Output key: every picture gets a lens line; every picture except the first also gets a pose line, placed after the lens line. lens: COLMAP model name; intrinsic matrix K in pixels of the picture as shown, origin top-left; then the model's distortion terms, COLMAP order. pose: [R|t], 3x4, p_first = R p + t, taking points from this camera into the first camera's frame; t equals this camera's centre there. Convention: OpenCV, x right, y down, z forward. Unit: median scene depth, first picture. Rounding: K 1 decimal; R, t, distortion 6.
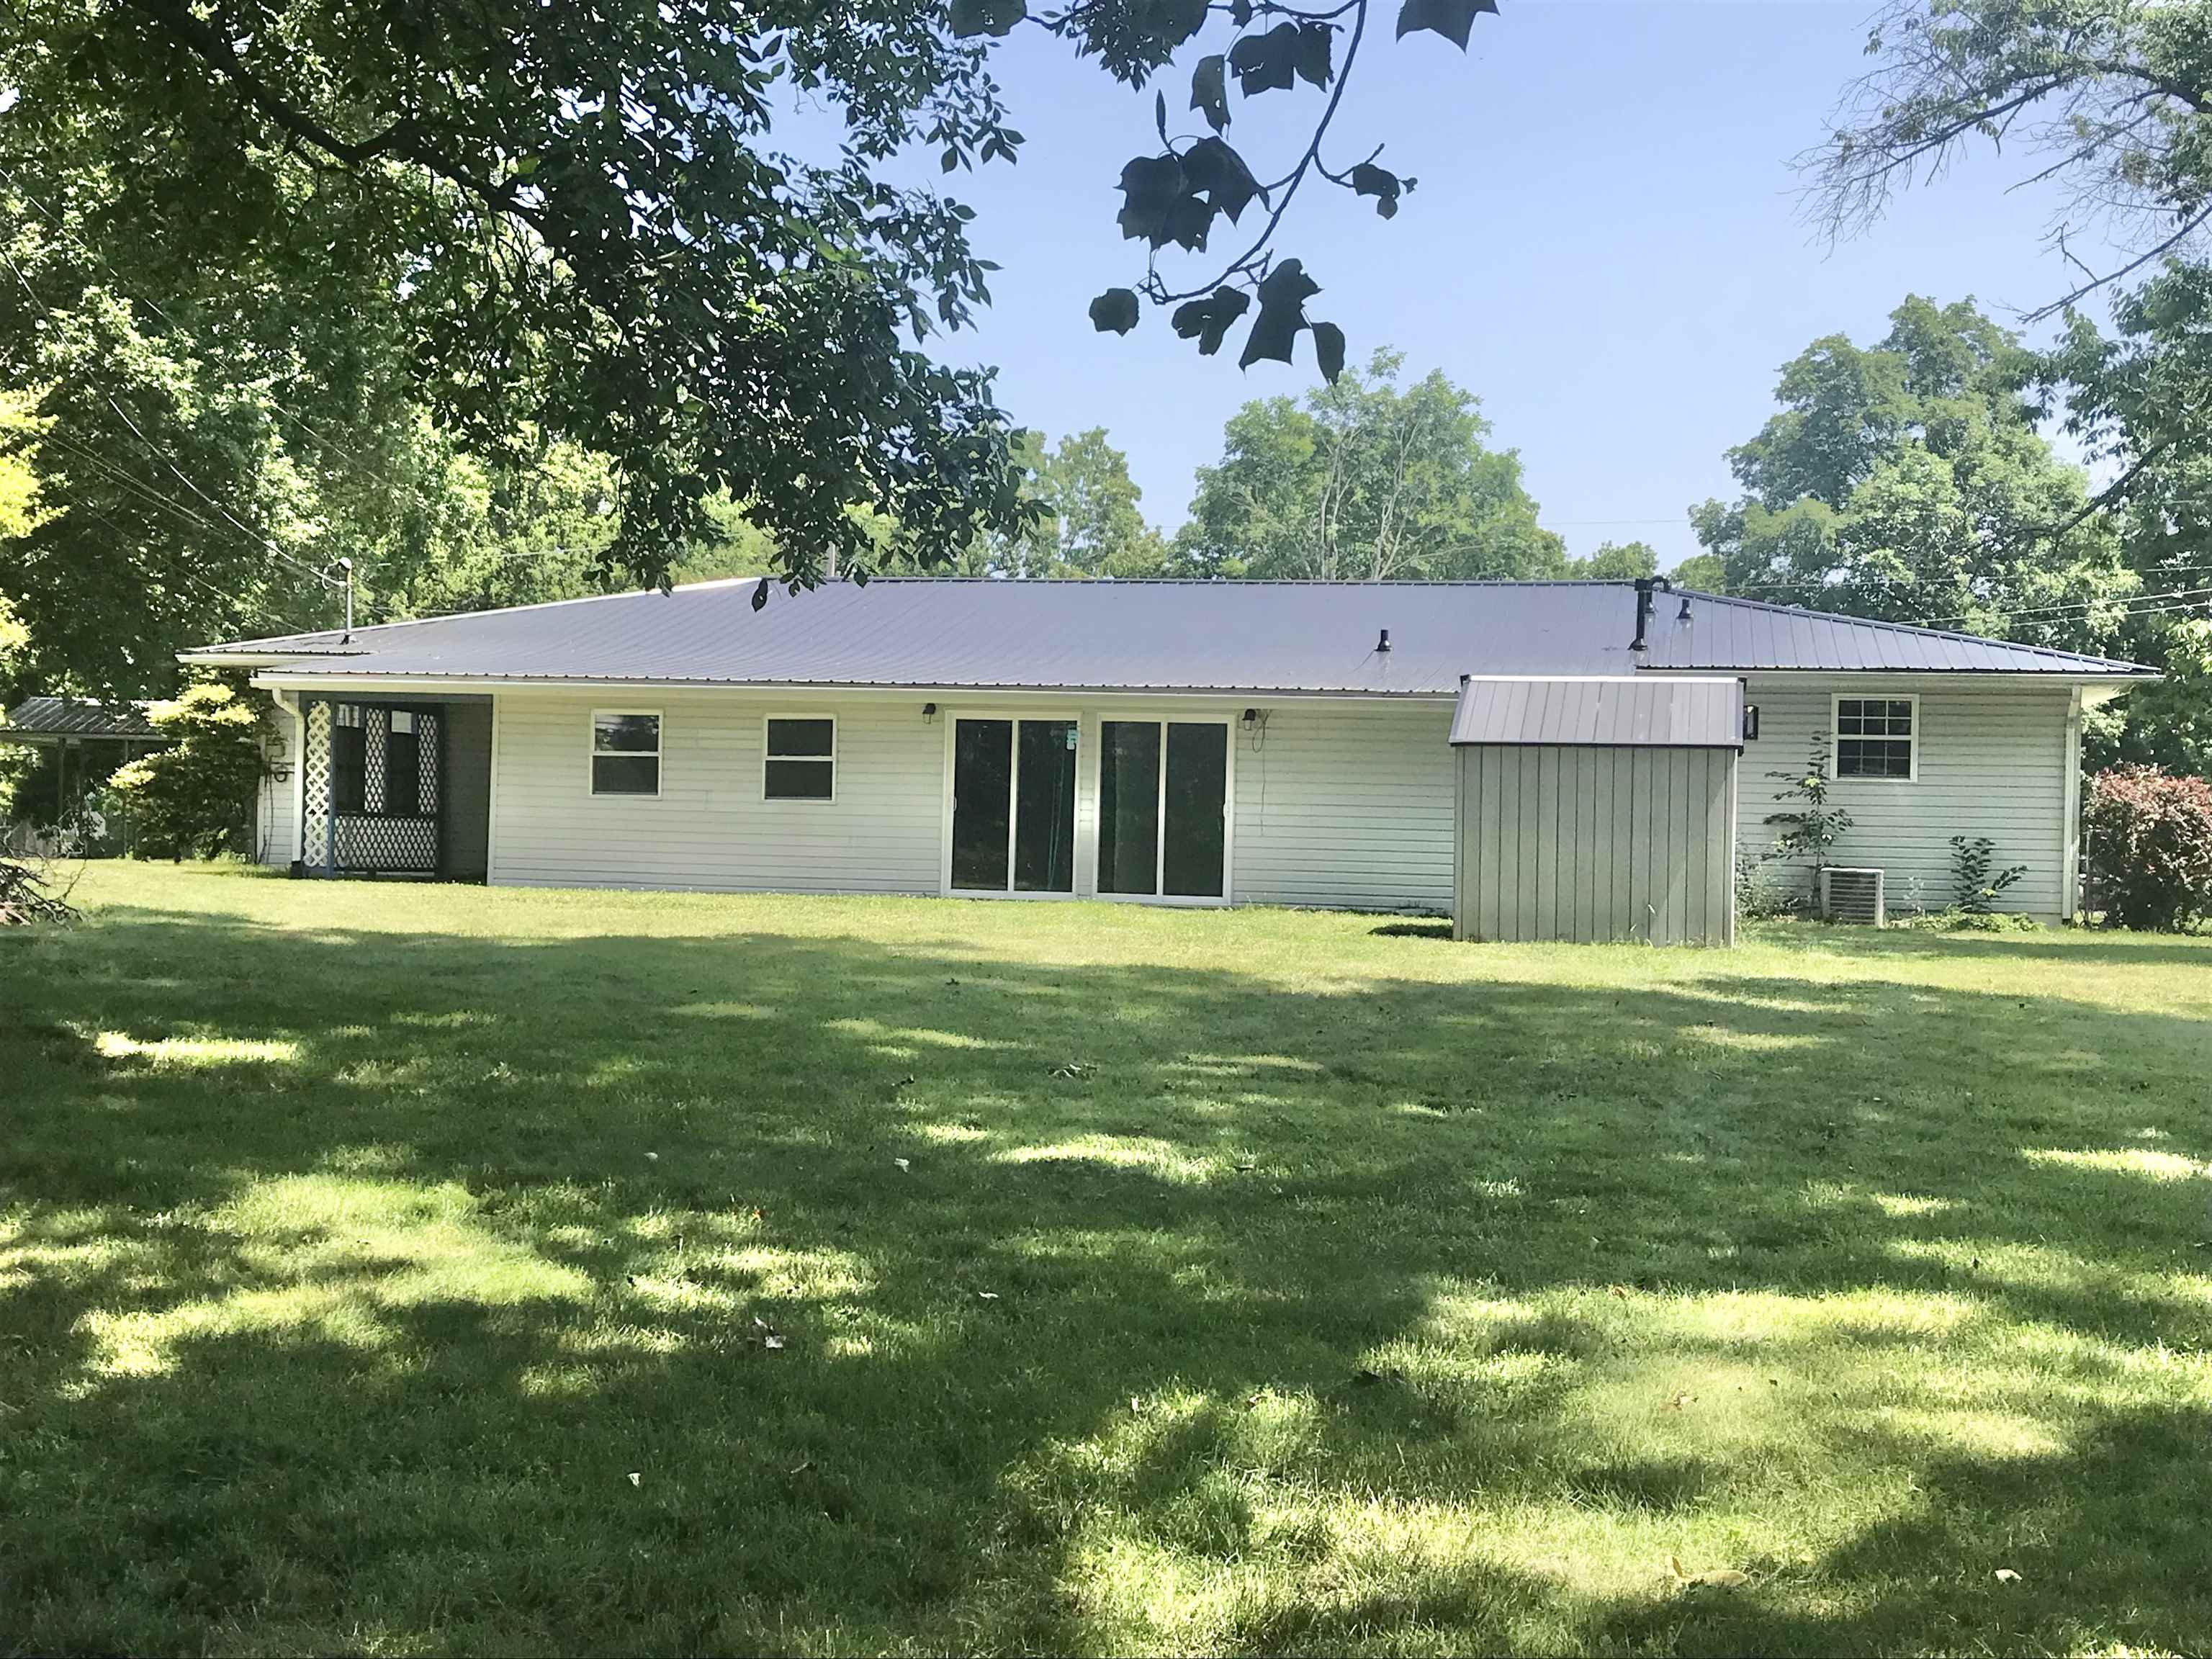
lens RADIAL K [[2853.9, 0, 1109.7], [0, 2853.9, 767.0], [0, 0, 1]] dist [0.228417, -0.791647]
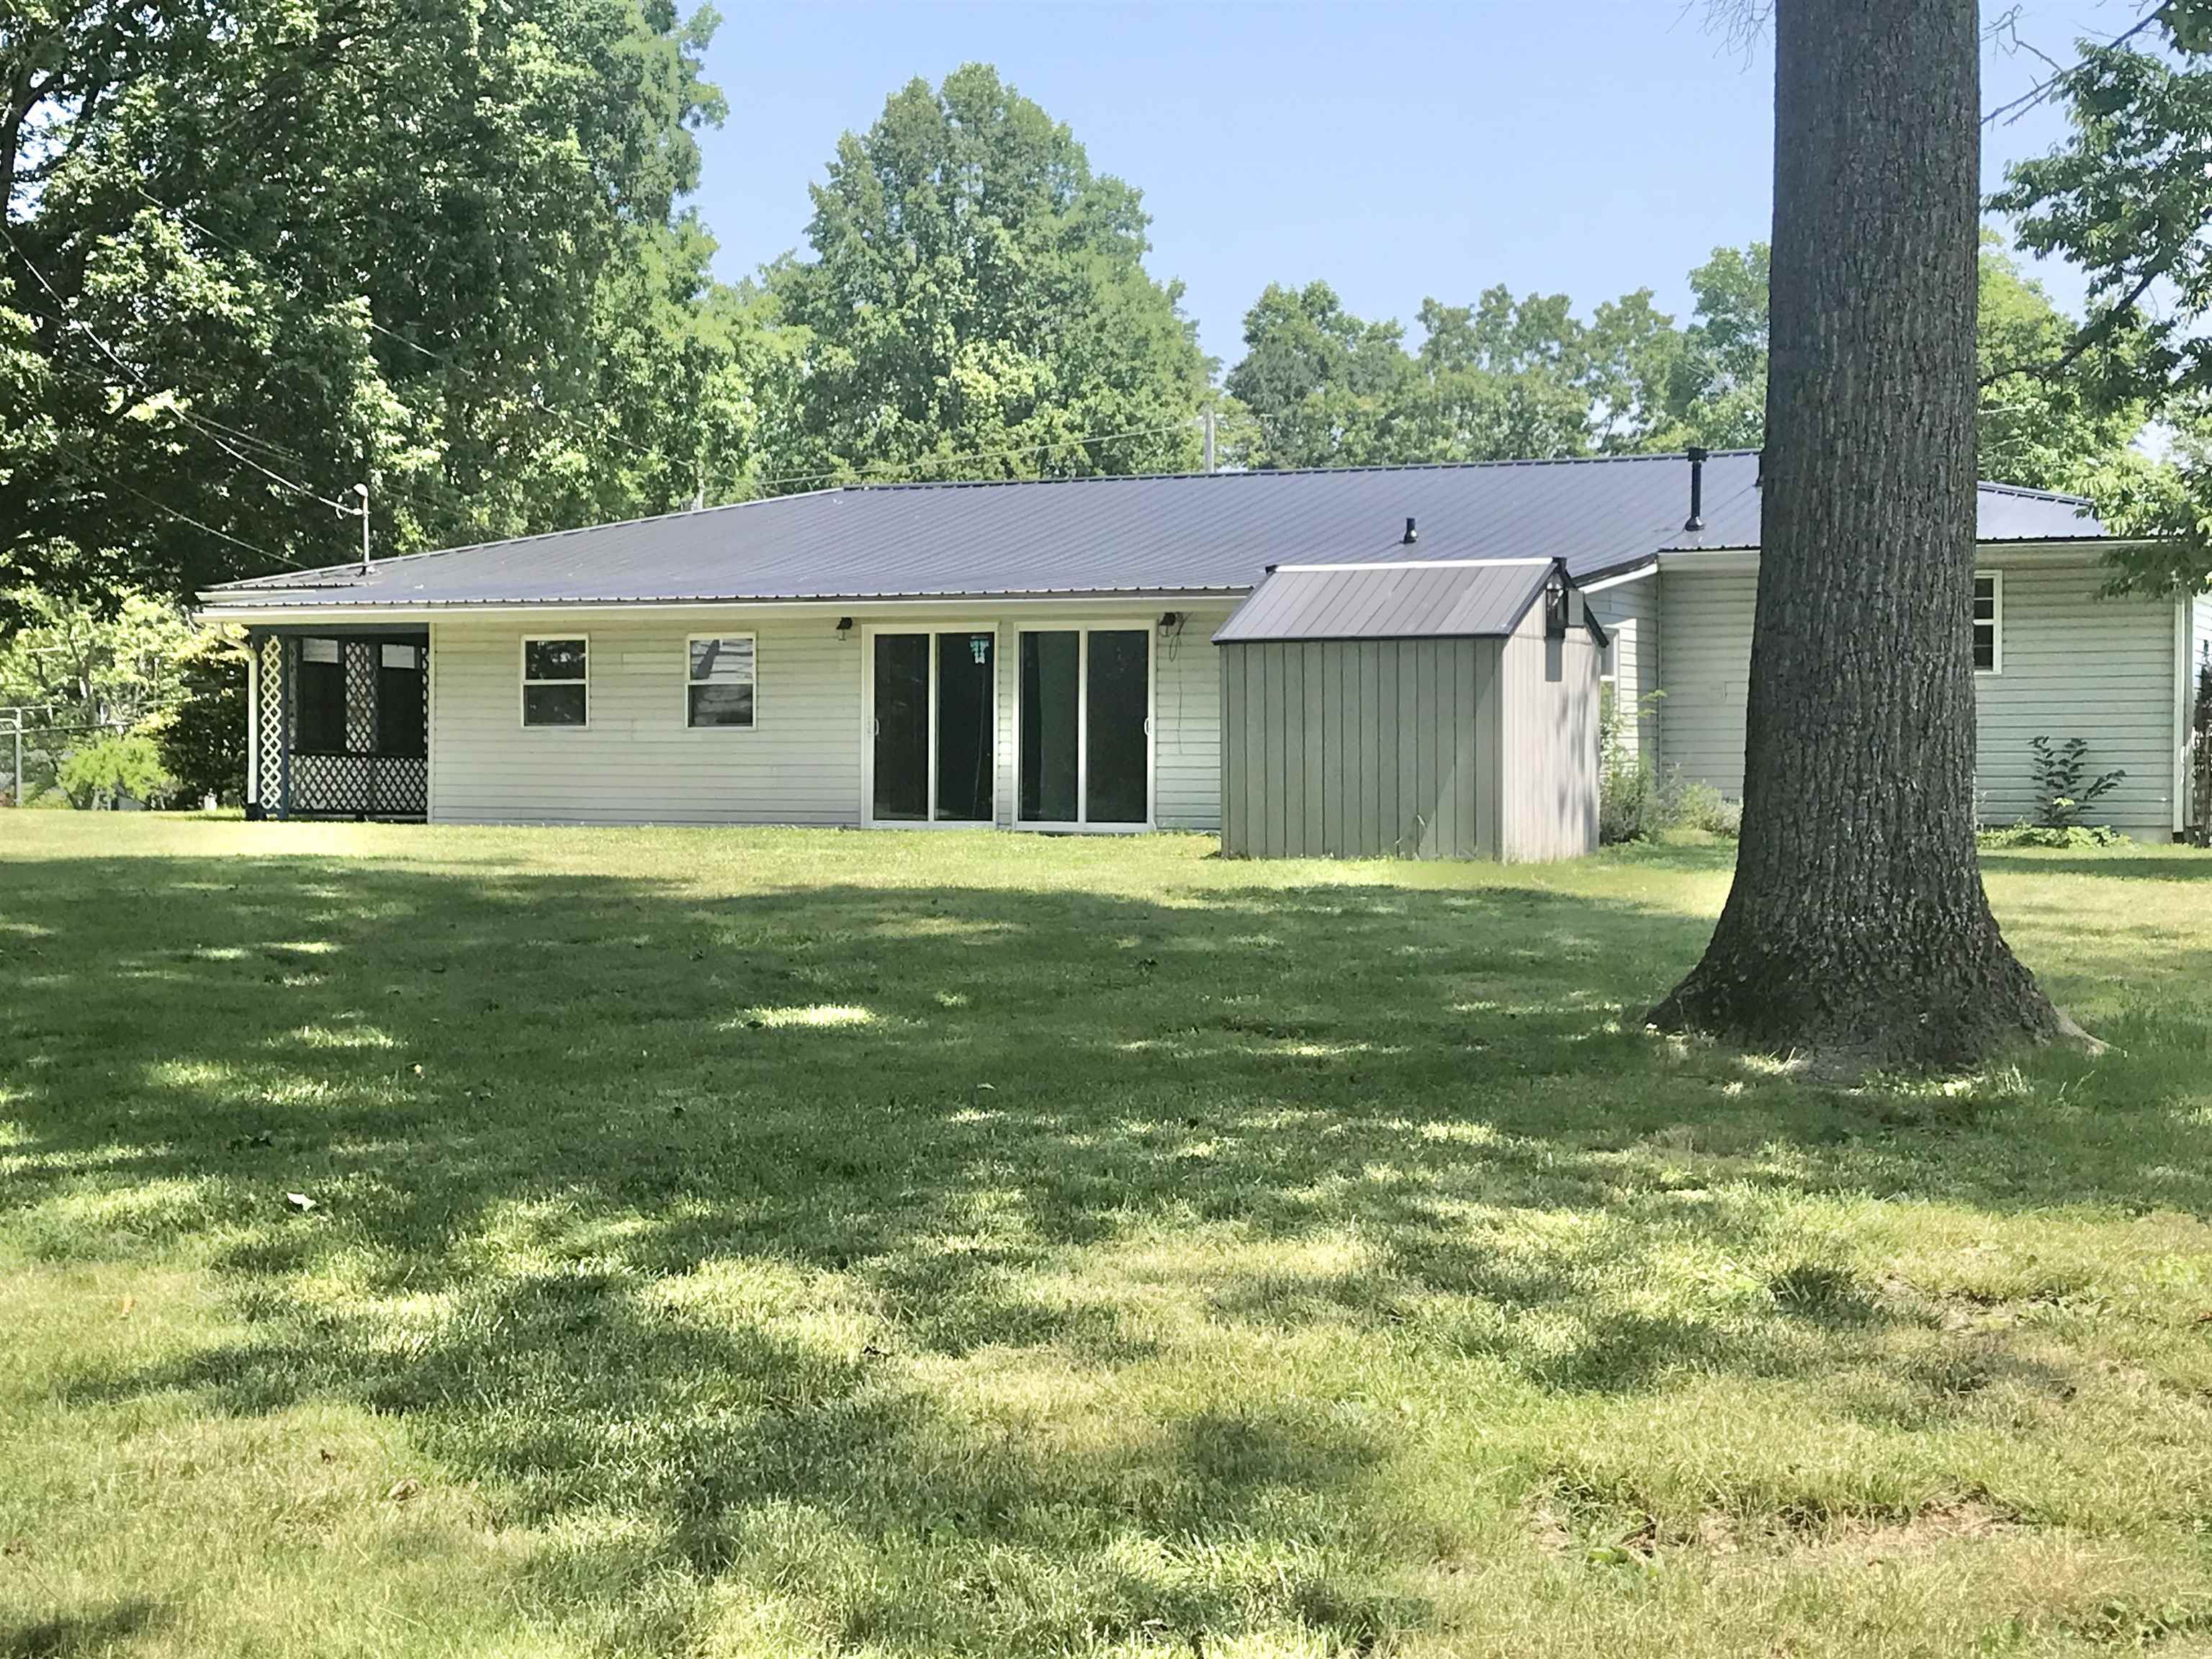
lens RADIAL K [[3448.3, 0, 1101.0], [0, 3448.3, 792.5], [0, 0, 1]] dist [0.227971, -0.982989]
pose [[0.969622, -0.019433, -0.243834, 0.277625], [0.024876, 0.999505, 0.019264, 0.013939], [0.243339, -0.024745, 0.969626, -0.052870]]
